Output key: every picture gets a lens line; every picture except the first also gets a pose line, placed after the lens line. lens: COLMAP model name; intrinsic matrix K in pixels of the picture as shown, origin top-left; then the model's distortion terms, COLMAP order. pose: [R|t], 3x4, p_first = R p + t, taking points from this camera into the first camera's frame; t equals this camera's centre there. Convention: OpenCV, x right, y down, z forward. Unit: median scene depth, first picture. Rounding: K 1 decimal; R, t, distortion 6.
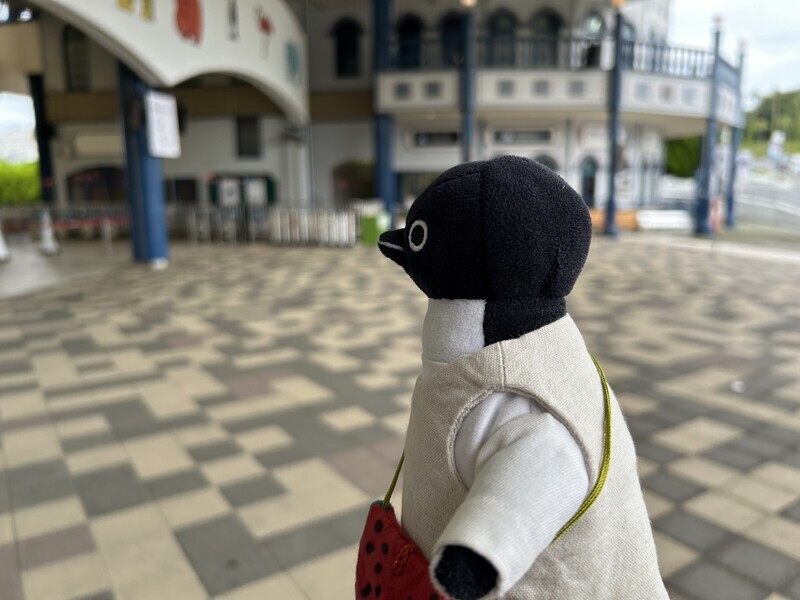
lens RADIAL K [[630.3, 0, 396.0], [0, 630.3, 297.8], [0, 0, 1]] dist [0.007678, 0.001106]
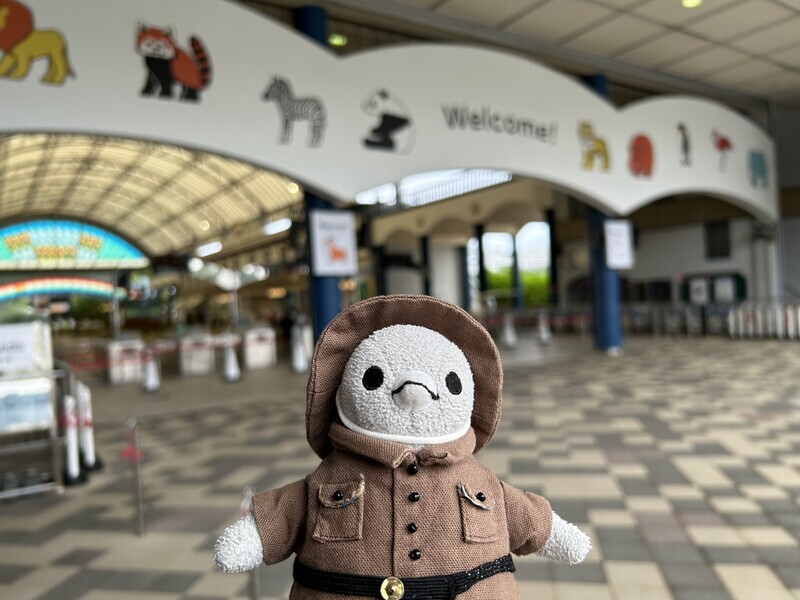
lens RADIAL K [[630.3, 0, 398.4], [0, 630.3, 298.0], [0, 0, 1]] dist [0.007678, 0.001106]
pose [[0.710504, -0.034646, -0.702840, 0.150598], [-0.073219, 0.989726, -0.122806, 0.019737], [0.699874, 0.138716, 0.700668, -0.144984]]
